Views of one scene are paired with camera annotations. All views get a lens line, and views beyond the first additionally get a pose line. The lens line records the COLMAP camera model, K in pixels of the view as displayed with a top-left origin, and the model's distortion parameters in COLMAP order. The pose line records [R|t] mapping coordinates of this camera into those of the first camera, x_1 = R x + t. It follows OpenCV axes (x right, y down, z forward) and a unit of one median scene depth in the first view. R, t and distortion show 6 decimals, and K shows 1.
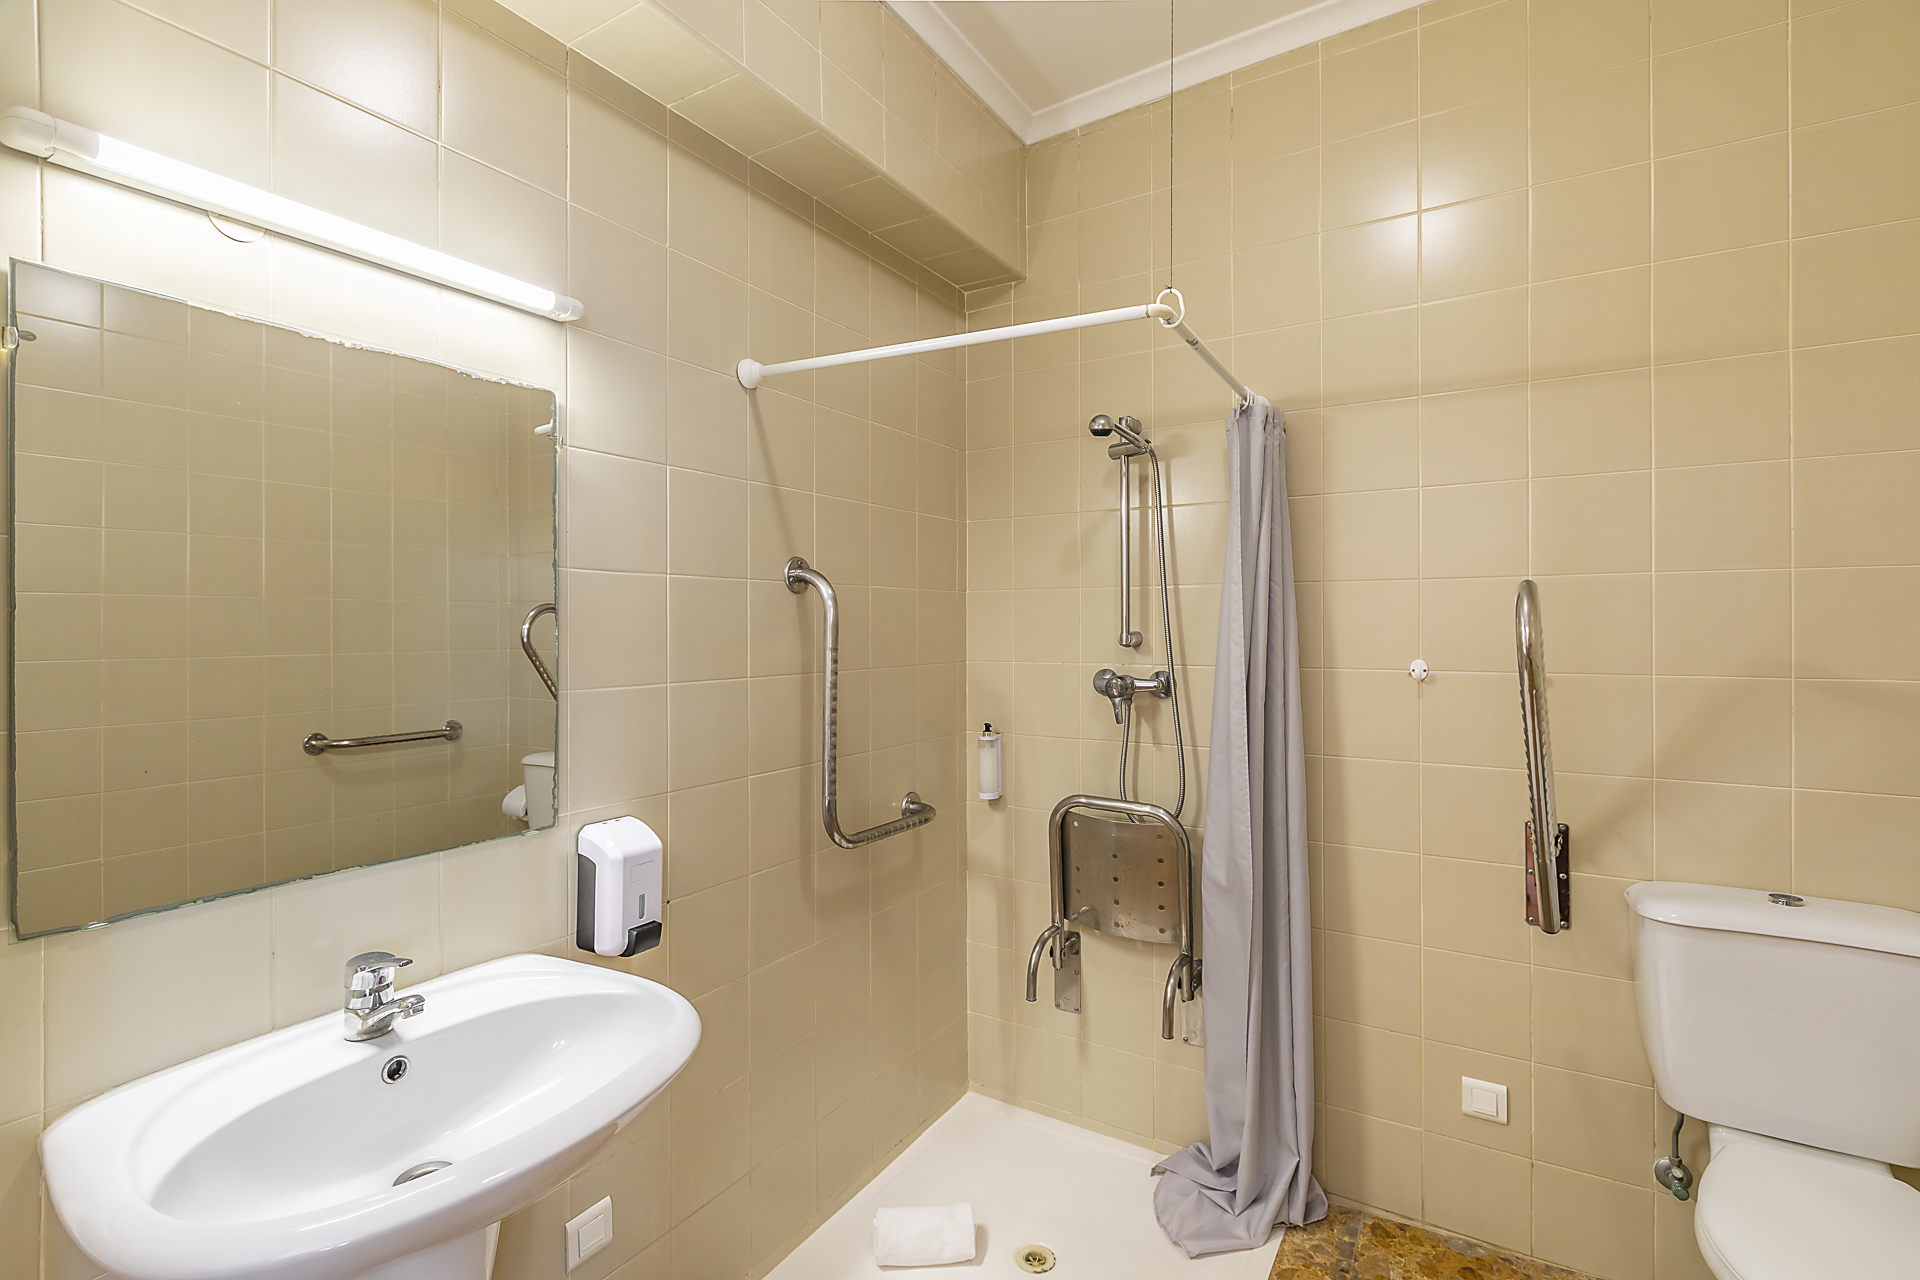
lens RADIAL K [[824.9, 0, 960.0], [0, 824.9, 640.0], [0, 0, 1]] dist [-0.000331, -0.000144]
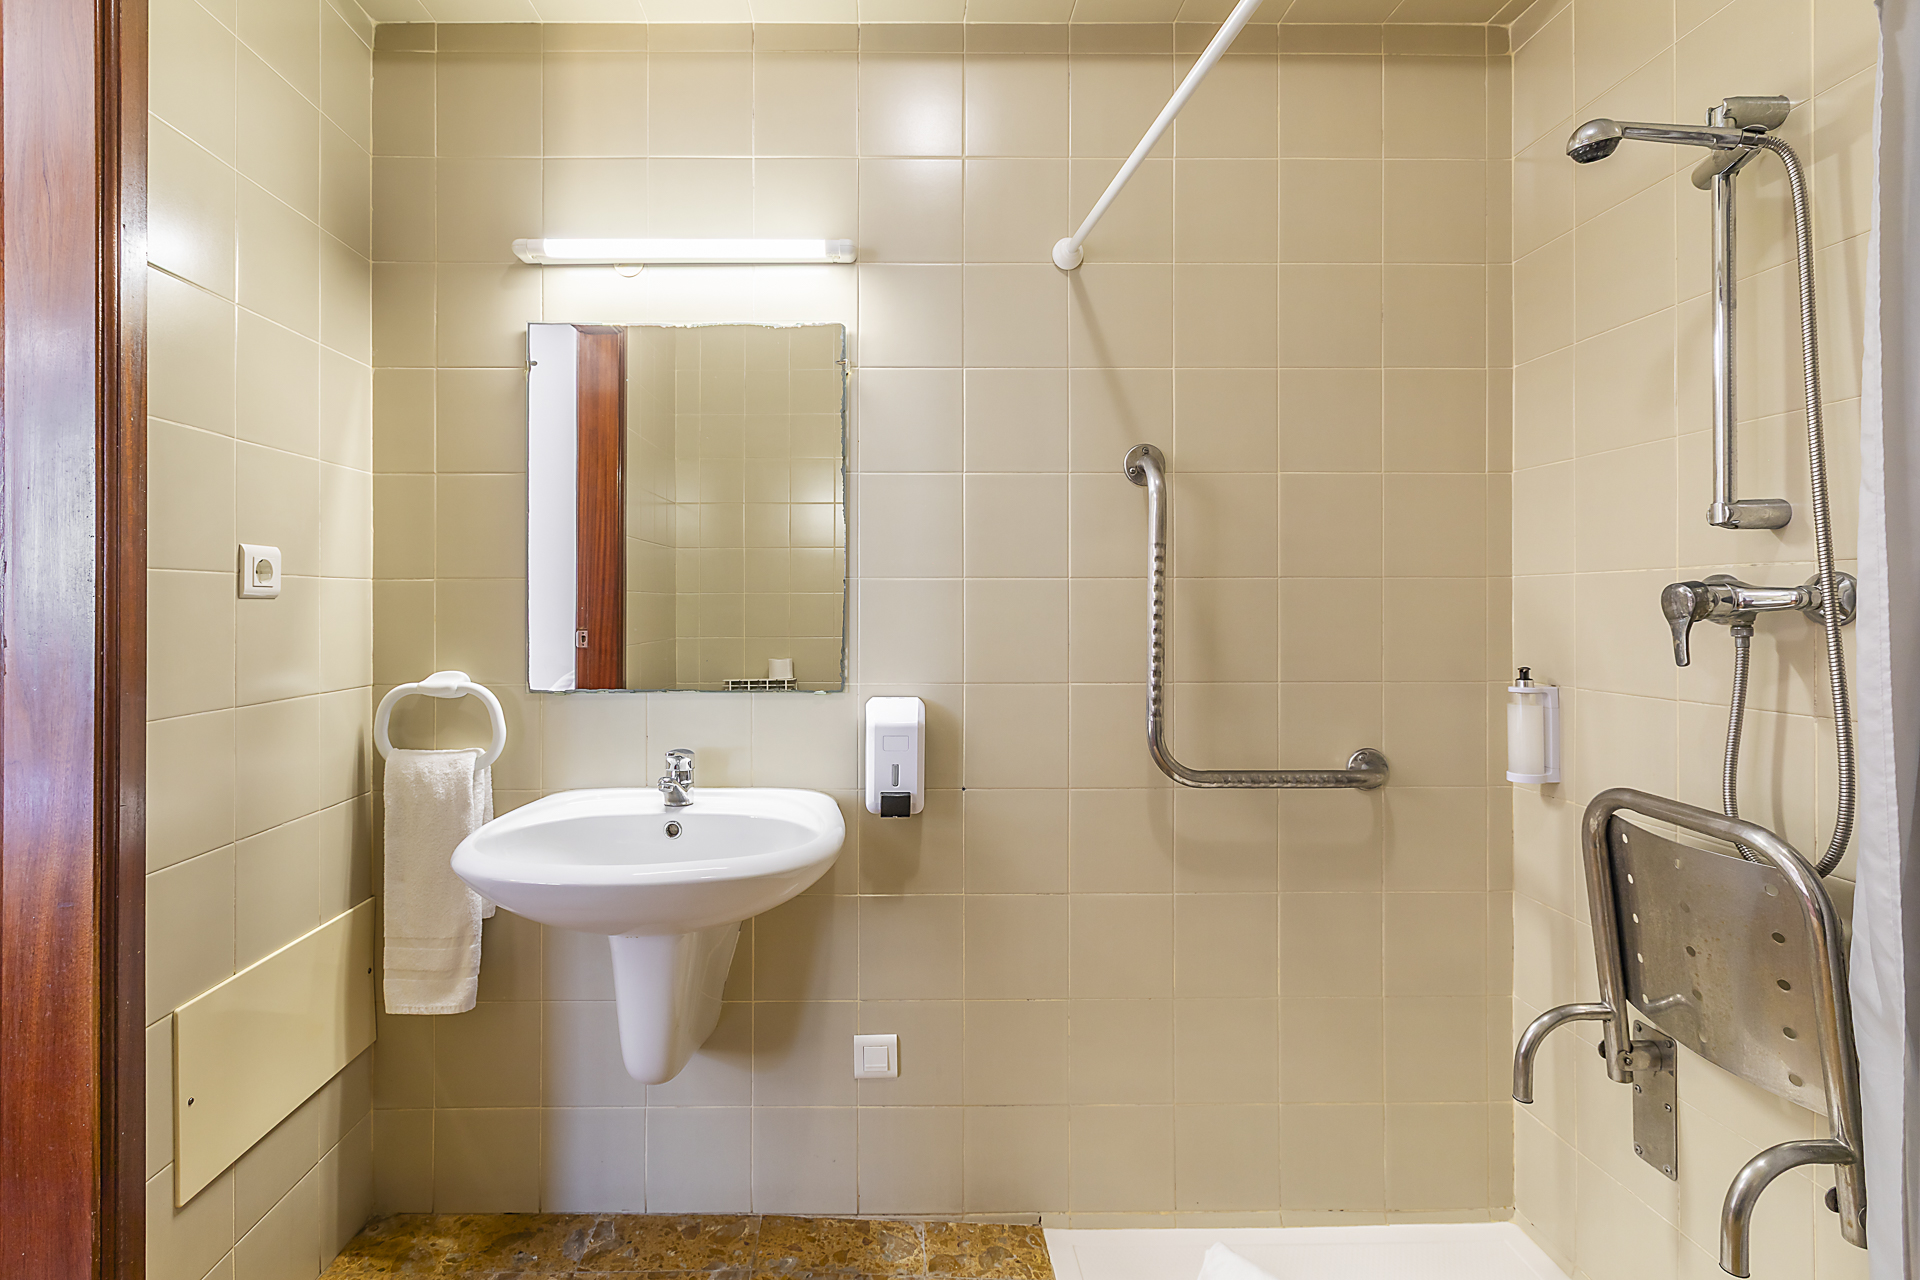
lens RADIAL K [[868.4, 0, 953.6], [0, 868.4, 612.6], [0, 0, 1]] dist [0.001509, -0.000444]
pose [[0.565021, 0.006277, -0.825053, 0.400743], [-0.008658, 0.999961, 0.001679, 0.070073], [0.825031, 0.006194, 0.565053, 0.274495]]
